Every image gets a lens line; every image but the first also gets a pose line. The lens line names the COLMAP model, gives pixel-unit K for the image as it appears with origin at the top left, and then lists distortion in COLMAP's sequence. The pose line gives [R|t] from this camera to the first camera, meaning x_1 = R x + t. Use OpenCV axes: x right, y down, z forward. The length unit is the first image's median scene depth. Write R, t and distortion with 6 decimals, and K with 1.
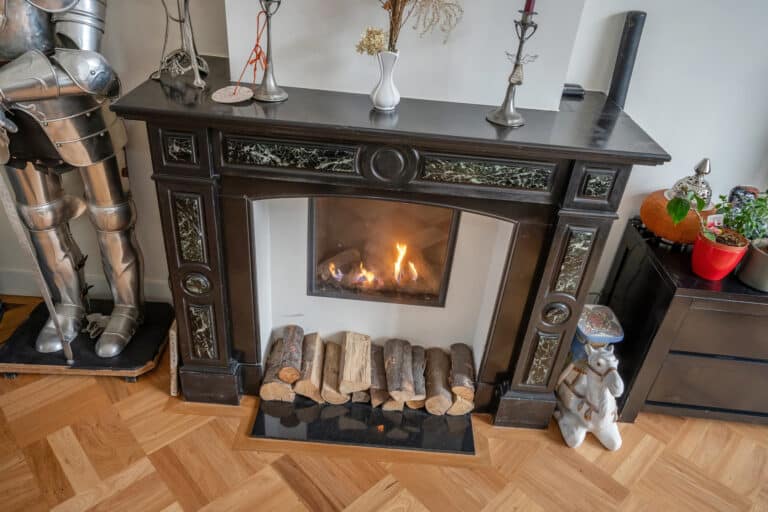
lens RADIAL K [[553.3, 0, 384.0], [0, 553.3, 256.0], [0, 0, 1]] dist [0.028590, 0.000744]
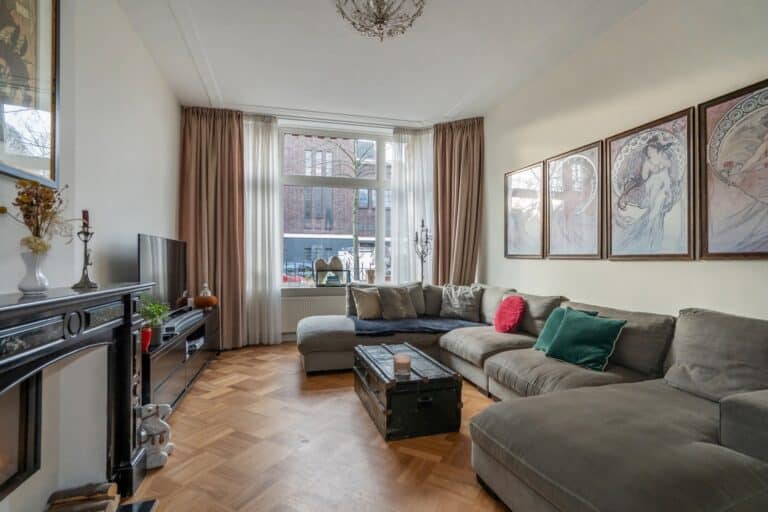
lens RADIAL K [[371.8, 0, 384.0], [0, 371.8, 256.0], [0, 0, 1]] dist [-0.055670, 0.038507]
pose [[-0.301929, -0.066508, 0.951008, -0.960613], [0.496316, 0.840747, 0.216369, -0.104924], [-0.813947, 0.537328, -0.220837, 0.419579]]
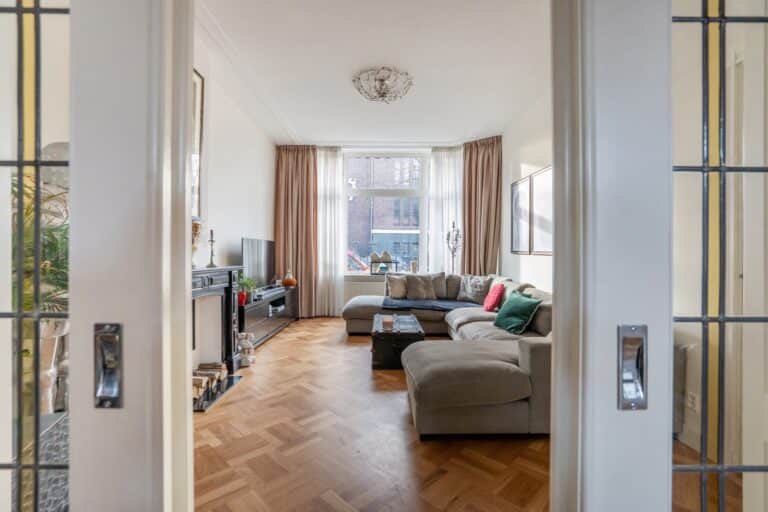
lens RADIAL K [[361.9, 0, 382.8], [0, 361.9, 253.5], [0, 0, 1]] dist [-0.054782, 0.026511]
pose [[-0.033814, -0.077371, 0.996429, -1.795514], [0.532226, 0.842477, 0.083478, 0.054806], [-0.845927, 0.533148, 0.012691, 0.034974]]
